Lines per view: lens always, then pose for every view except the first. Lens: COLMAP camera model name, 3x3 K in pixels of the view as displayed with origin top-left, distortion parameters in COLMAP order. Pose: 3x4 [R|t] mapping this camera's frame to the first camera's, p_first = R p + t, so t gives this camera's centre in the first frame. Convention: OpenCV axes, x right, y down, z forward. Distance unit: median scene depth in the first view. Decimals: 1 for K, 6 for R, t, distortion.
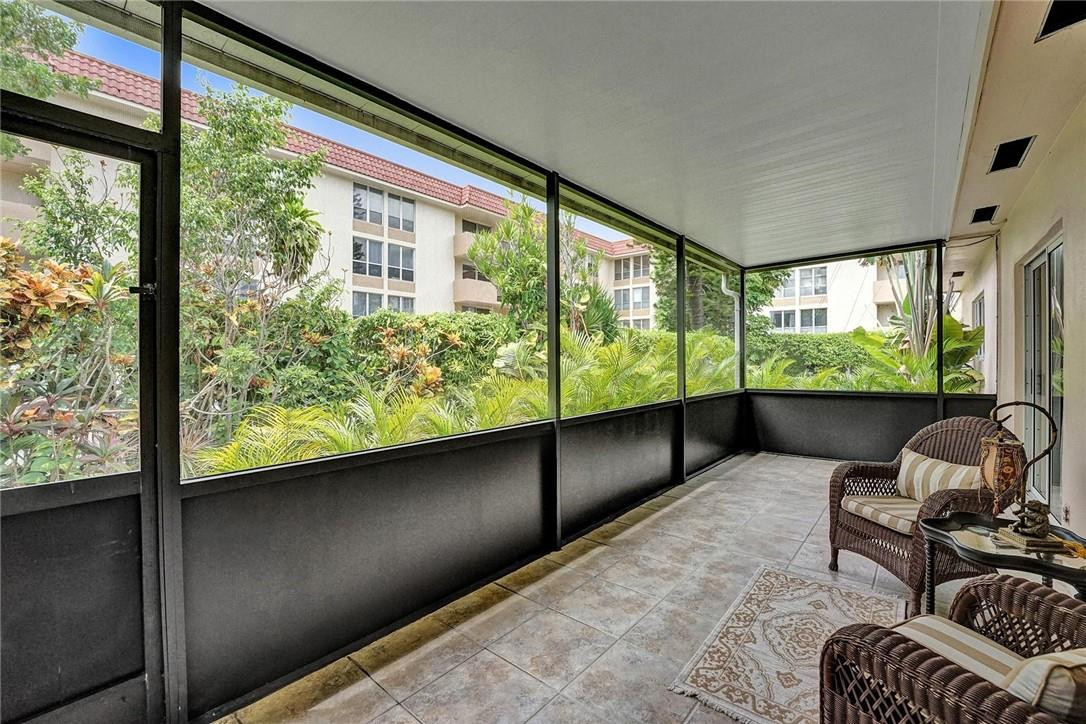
lens RADIAL K [[453.1, 0, 541.7], [0, 453.1, 357.9], [0, 0, 1]] dist [-0.027493, 0.000064]
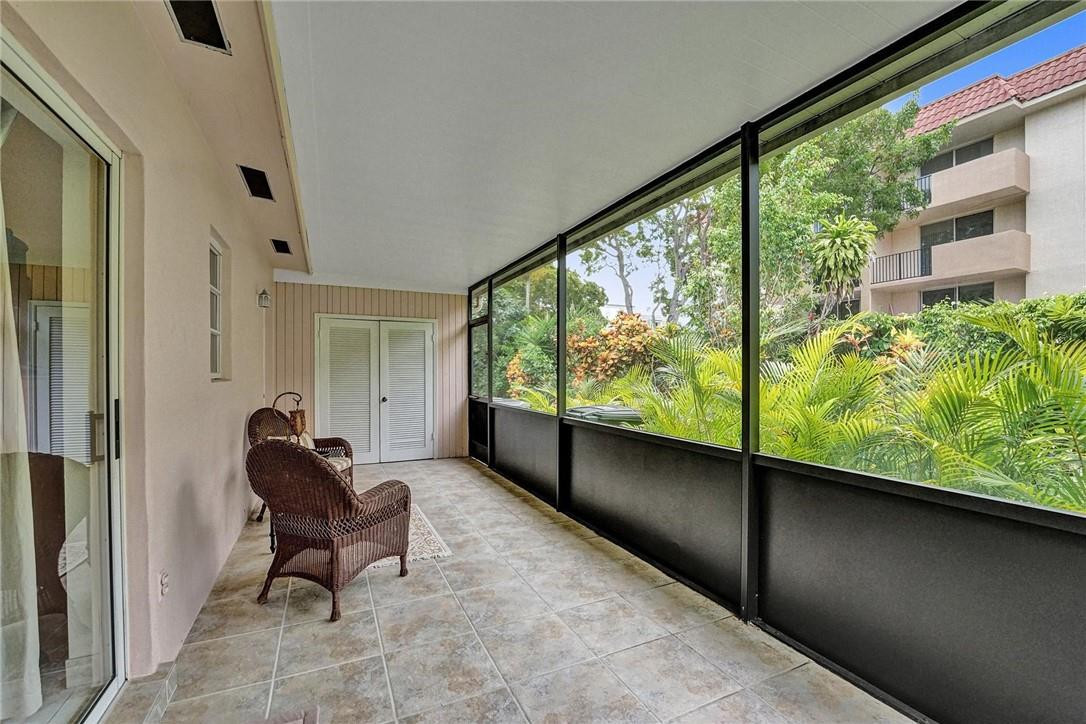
lens RADIAL K [[455.3, 0, 548.0], [0, 455.3, 370.0], [0, 0, 1]] dist [-0.026618, 0.000561]
pose [[-0.398448, 0.003959, -0.917182, 1.346338], [0.002619, 0.999992, 0.003178, -0.005297], [0.917187, -0.001136, -0.398455, 1.564851]]
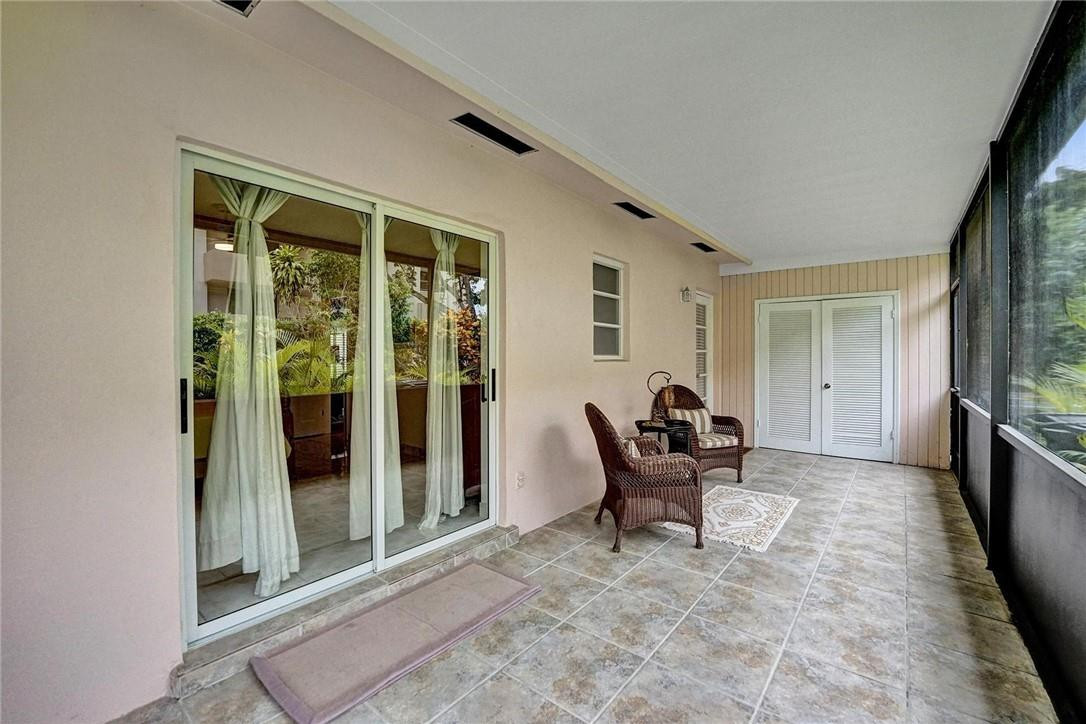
lens RADIAL K [[453.1, 0, 541.7], [0, 453.1, 357.9], [0, 0, 1]] dist [-0.027493, 0.000064]
pose [[-0.999543, 0.005680, -0.029682, 0.970945], [0.005551, 0.999975, 0.004444, 0.002192], [0.029707, 0.004278, -0.999550, 1.888876]]
